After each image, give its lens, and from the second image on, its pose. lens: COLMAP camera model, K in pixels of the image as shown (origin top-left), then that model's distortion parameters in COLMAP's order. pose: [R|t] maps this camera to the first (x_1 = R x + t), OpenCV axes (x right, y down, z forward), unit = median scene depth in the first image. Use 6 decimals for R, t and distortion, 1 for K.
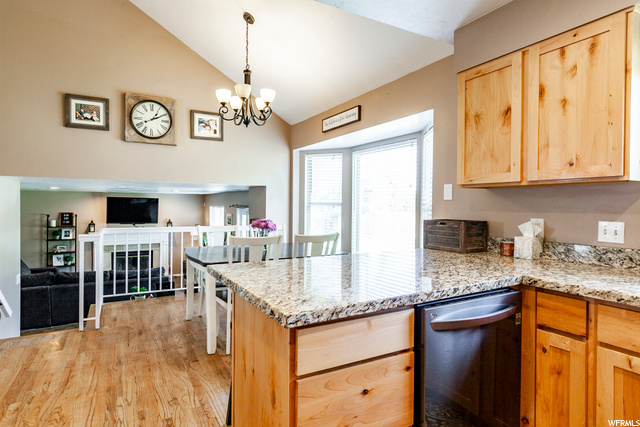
lens RADIAL K [[360.2, 0, 315.0], [0, 360.2, 211.0], [0, 0, 1]] dist [0.008122, -0.002500]
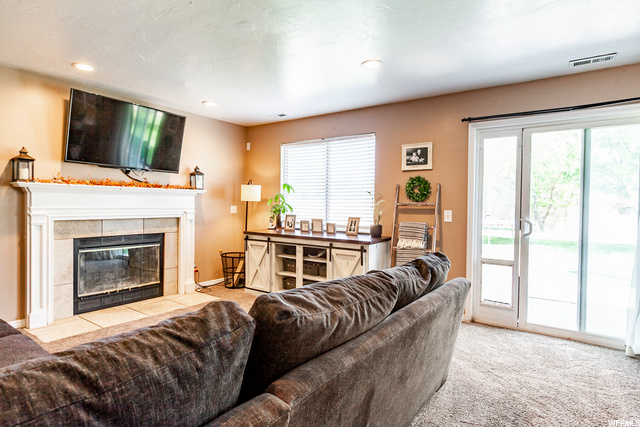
lens RADIAL K [[360.2, 0, 321.7], [0, 360.2, 210.4], [0, 0, 1]] dist [0.008122, -0.002500]
pose [[0.903269, -0.005639, 0.429037, -0.893902], [0.002536, 0.999966, 0.007803, 0.149848], [-0.429067, -0.005960, 0.903253, 0.976603]]
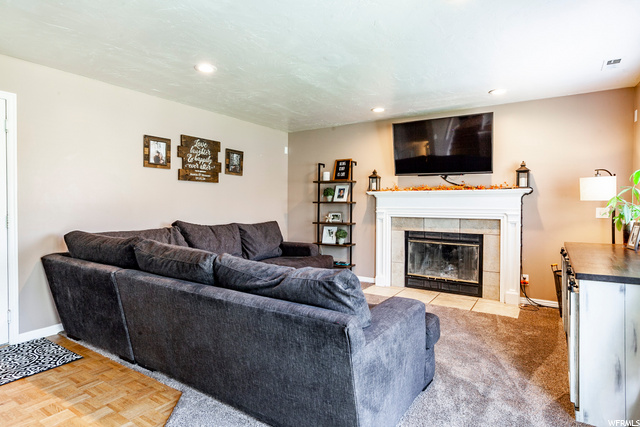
lens RADIAL K [[360.2, 0, 314.3], [0, 360.2, 210.7], [0, 0, 1]] dist [0.008122, -0.002500]
pose [[0.451612, 0.009879, -0.892160, -0.277600], [-0.012936, 0.999906, 0.004524, 0.154654], [0.892121, 0.009498, 0.451697, 1.172158]]
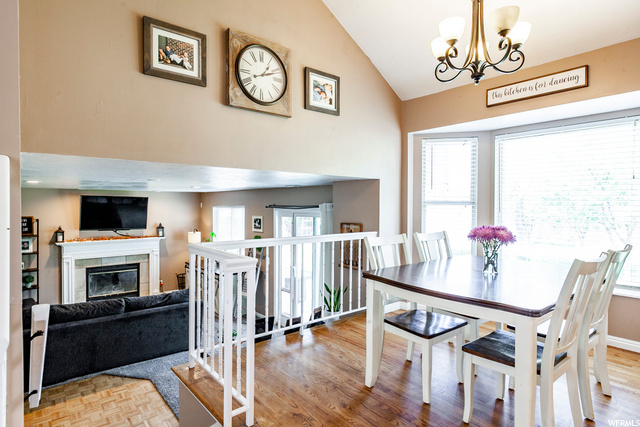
lens RADIAL K [[360.2, 0, 320.5], [0, 360.2, 210.7], [0, 0, 1]] dist [0.008122, -0.002500]
pose [[0.983183, -0.009567, 0.182373, -0.386891], [0.009477, 0.999954, 0.001365, -0.005947], [-0.182378, 0.000387, 0.983228, 0.277928]]
